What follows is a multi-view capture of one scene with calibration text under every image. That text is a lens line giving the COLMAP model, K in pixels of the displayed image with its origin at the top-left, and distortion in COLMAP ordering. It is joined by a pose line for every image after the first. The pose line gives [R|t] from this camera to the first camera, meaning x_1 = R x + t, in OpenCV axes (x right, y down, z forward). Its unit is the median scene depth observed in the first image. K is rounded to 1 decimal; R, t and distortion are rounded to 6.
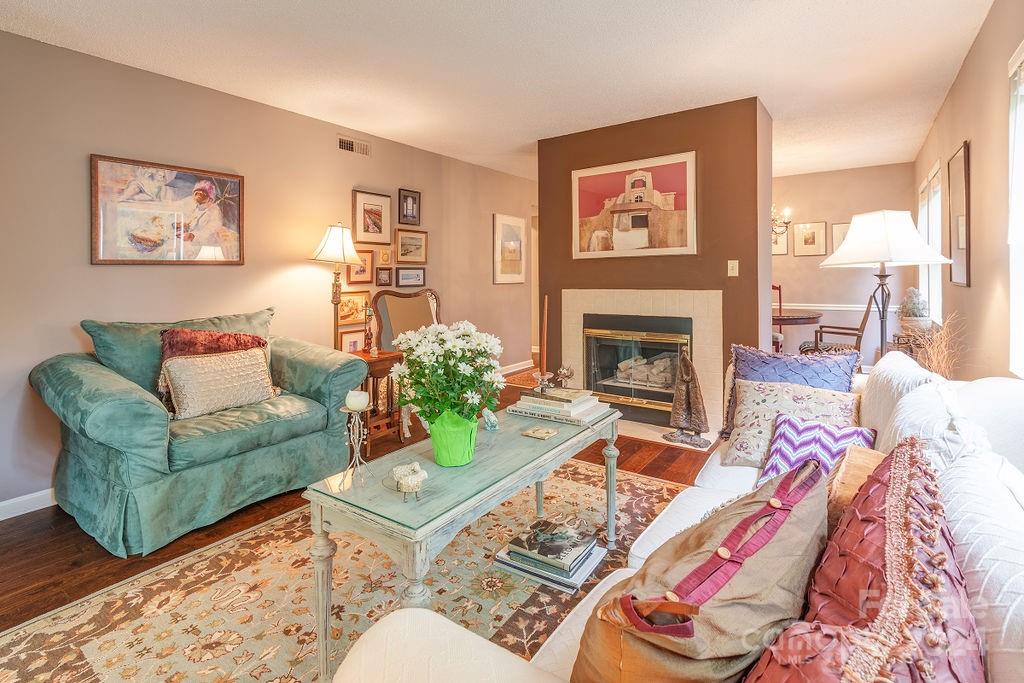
lens RADIAL K [[483.4, 0, 512.9], [0, 483.4, 277.8], [0, 0, 1]] dist [0.020823, -0.013066]
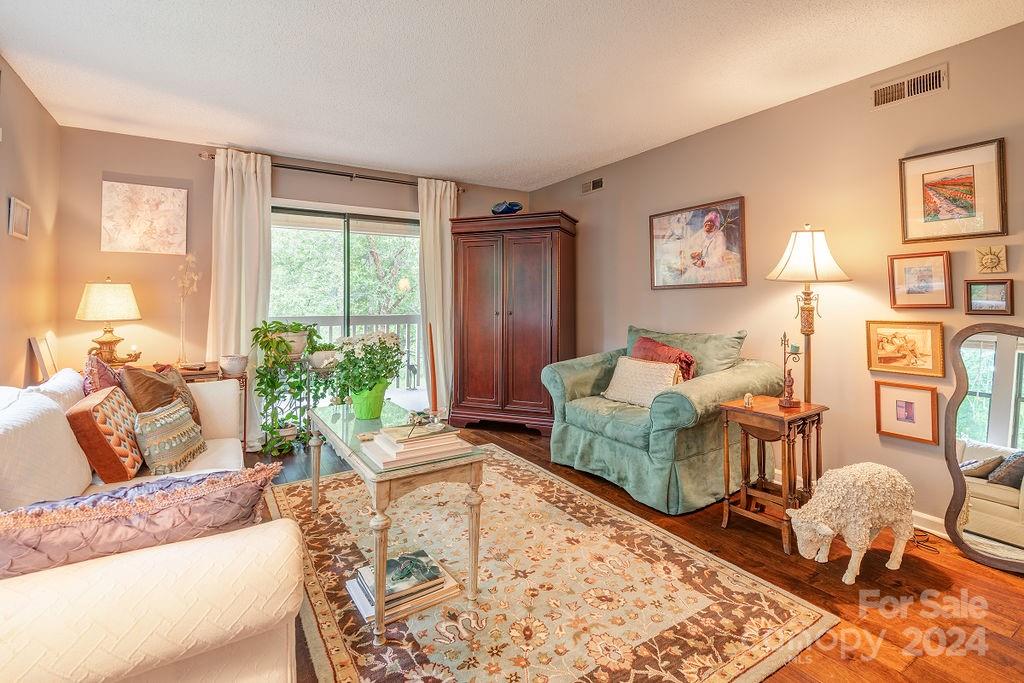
lens RADIAL K [[482.9, 0, 513.2], [0, 482.9, 289.0], [0, 0, 1]] dist [0.024320, -0.000823]
pose [[-0.379430, -0.006984, -0.925194, 0.567101], [0.007096, 0.999920, -0.010458, -0.013283], [0.925193, -0.010533, -0.379350, 0.986530]]
